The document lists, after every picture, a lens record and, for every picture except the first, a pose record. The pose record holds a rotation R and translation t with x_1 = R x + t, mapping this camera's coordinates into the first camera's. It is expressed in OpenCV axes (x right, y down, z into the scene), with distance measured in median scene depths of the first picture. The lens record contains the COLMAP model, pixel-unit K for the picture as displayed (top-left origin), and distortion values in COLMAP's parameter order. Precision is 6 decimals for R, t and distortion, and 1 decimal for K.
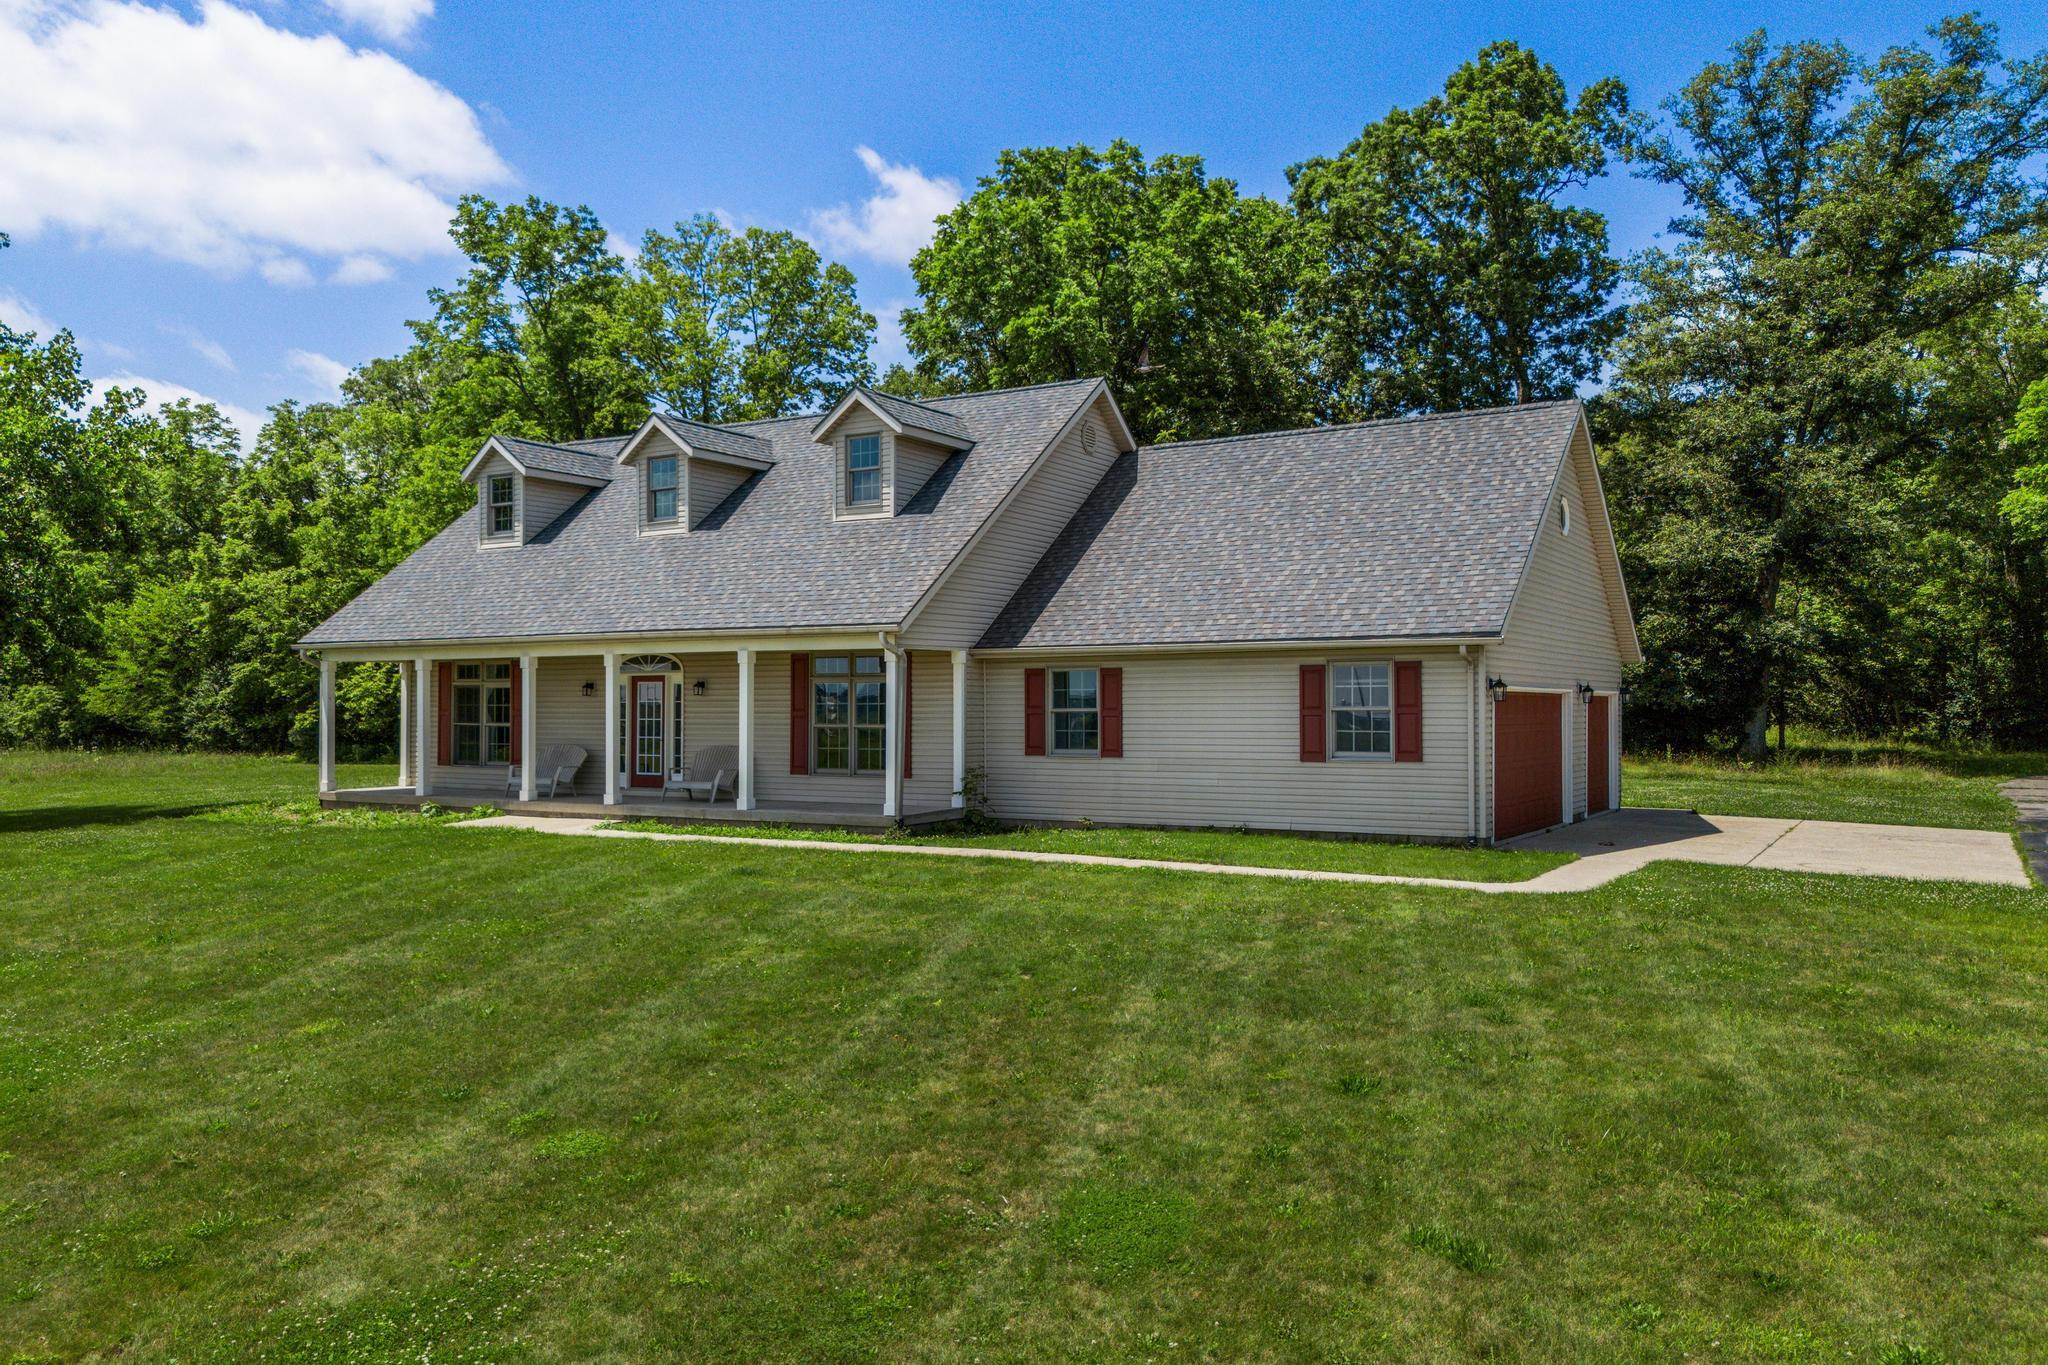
lens RADIAL K [[1533.7, 0, 1033.2], [0, 1533.7, 627.7], [0, 0, 1]] dist [0.097322, -0.099686]
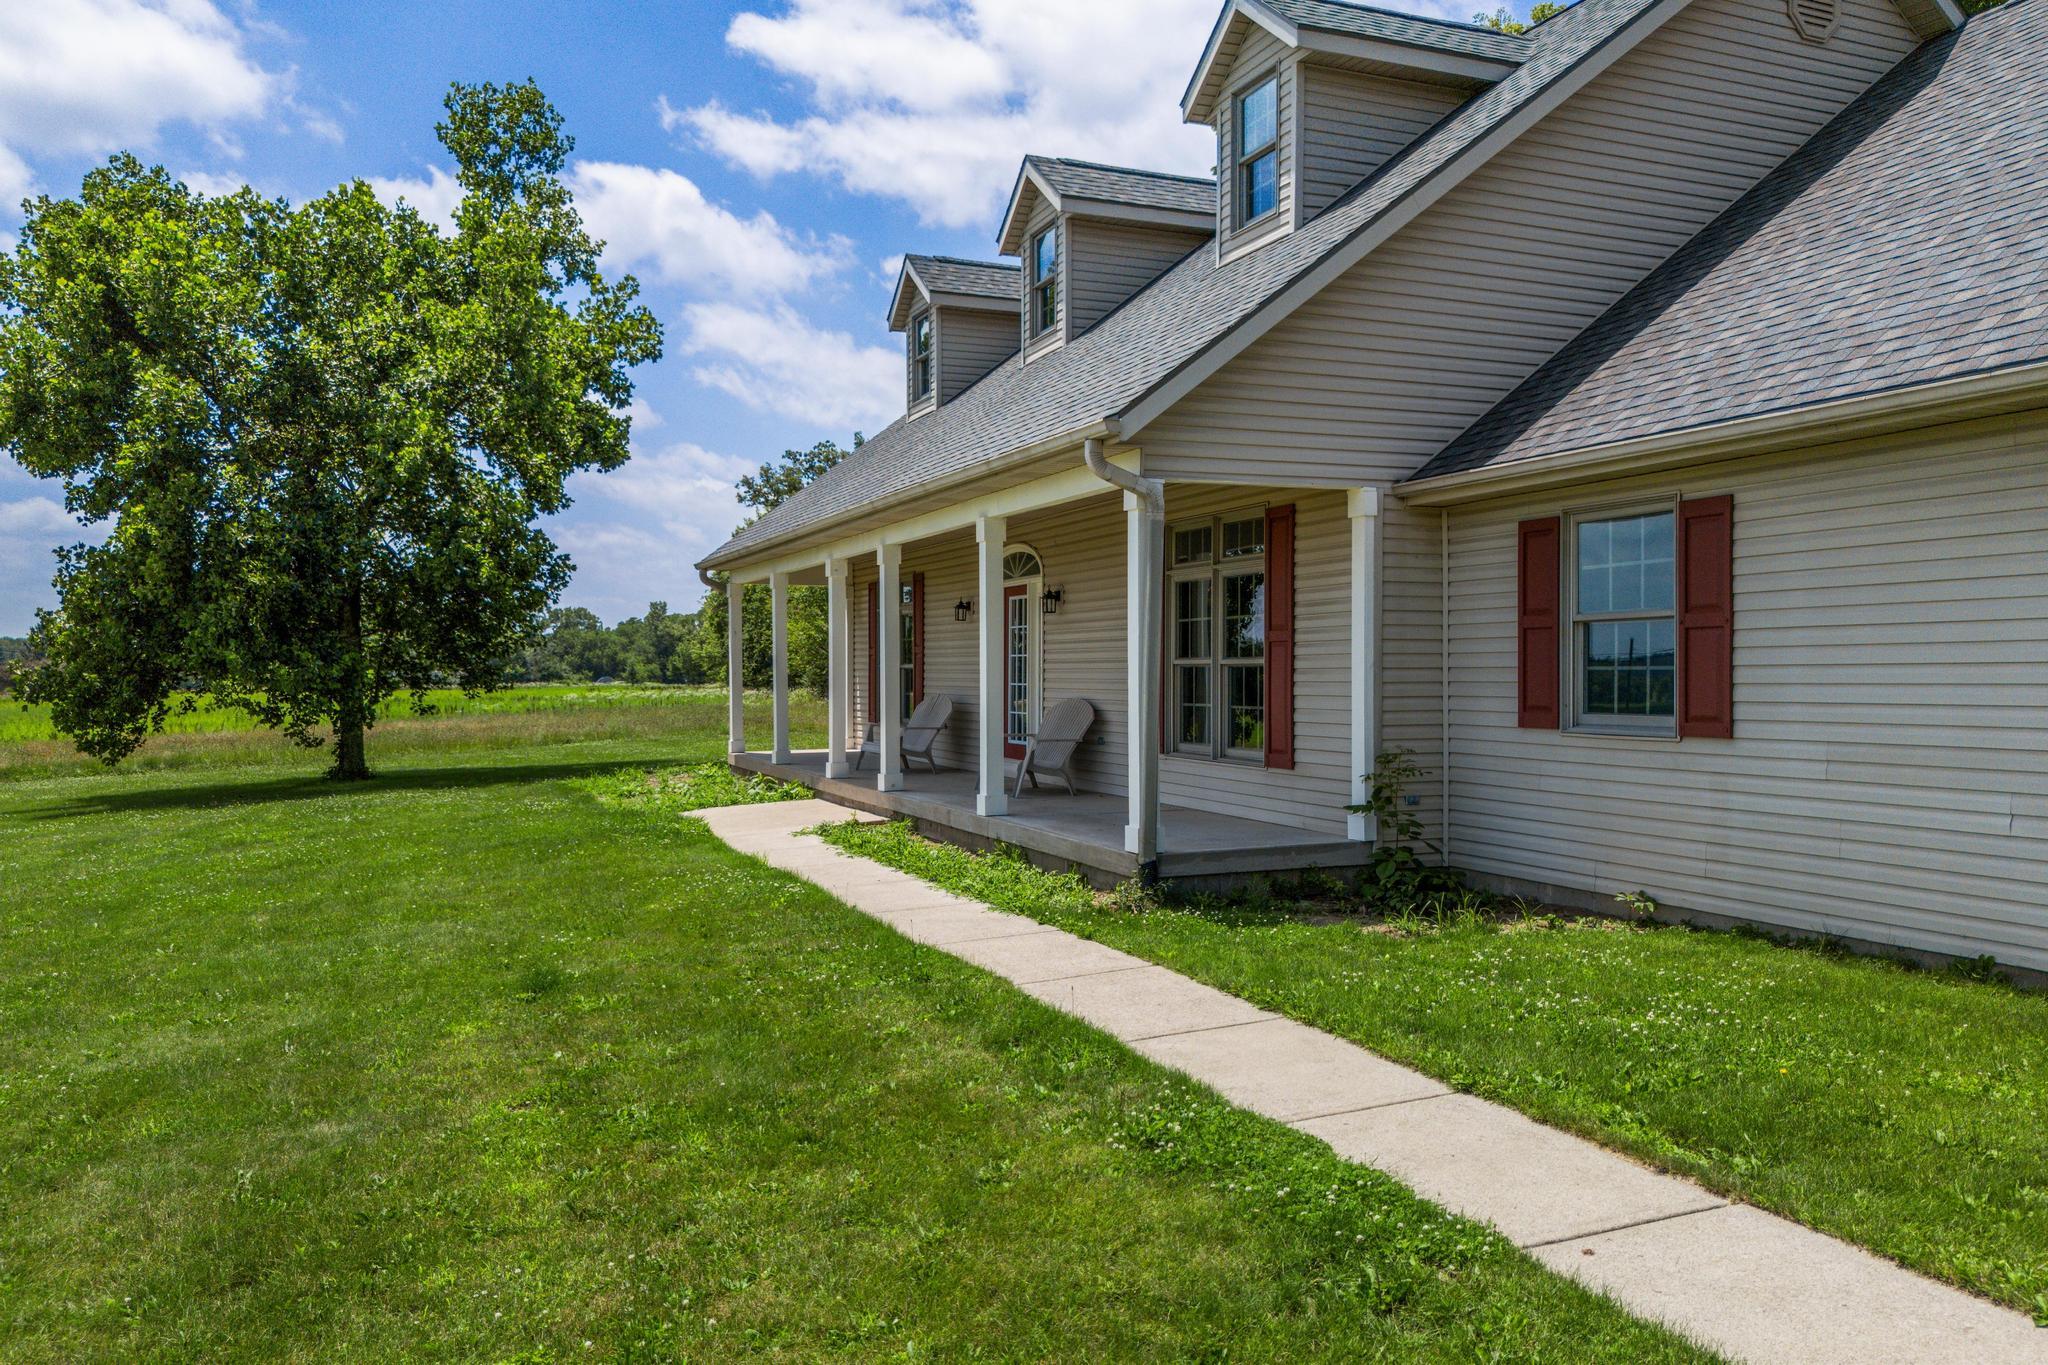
lens RADIAL K [[1522.7, 0, 1031.7], [0, 1522.7, 682.5], [0, 0, 1]] dist [0.070060, -0.087168]
pose [[0.802073, 0.003677, -0.597214, 0.137483], [0.029759, 0.998493, 0.046114, 0.046970], [0.596484, -0.054760, 0.800755, 0.577862]]
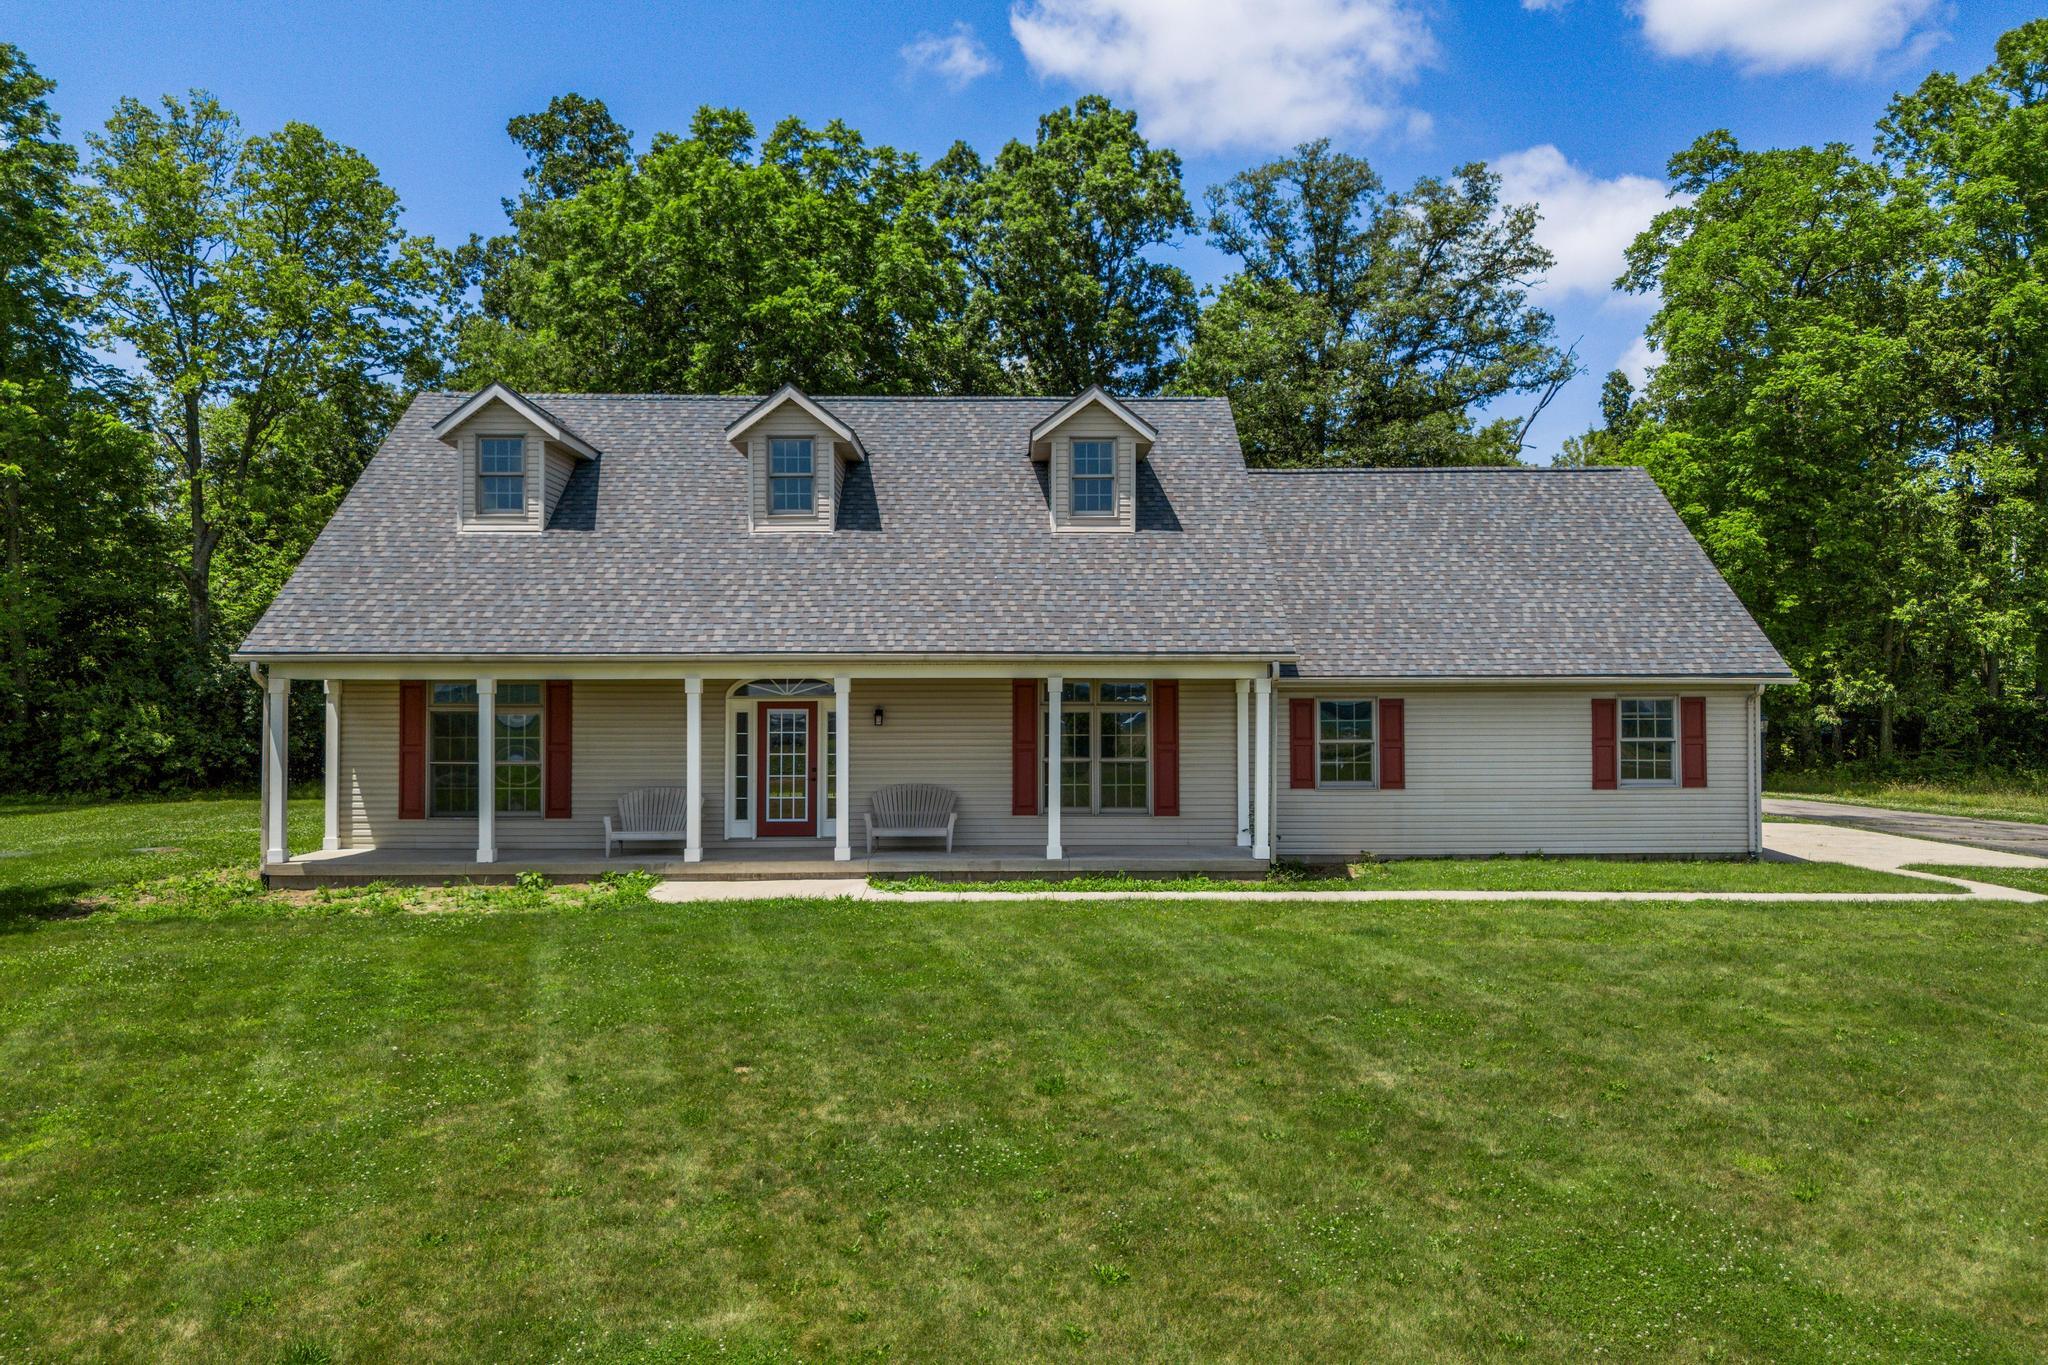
lens RADIAL K [[1522.7, 0, 1031.7], [0, 1522.7, 682.5], [0, 0, 1]] dist [0.070060, -0.087168]
pose [[0.849017, 0.007347, 0.528315, -0.646757], [-0.025708, 0.999293, 0.027417, -0.005694], [-0.527740, -0.036859, 0.848606, 0.271039]]
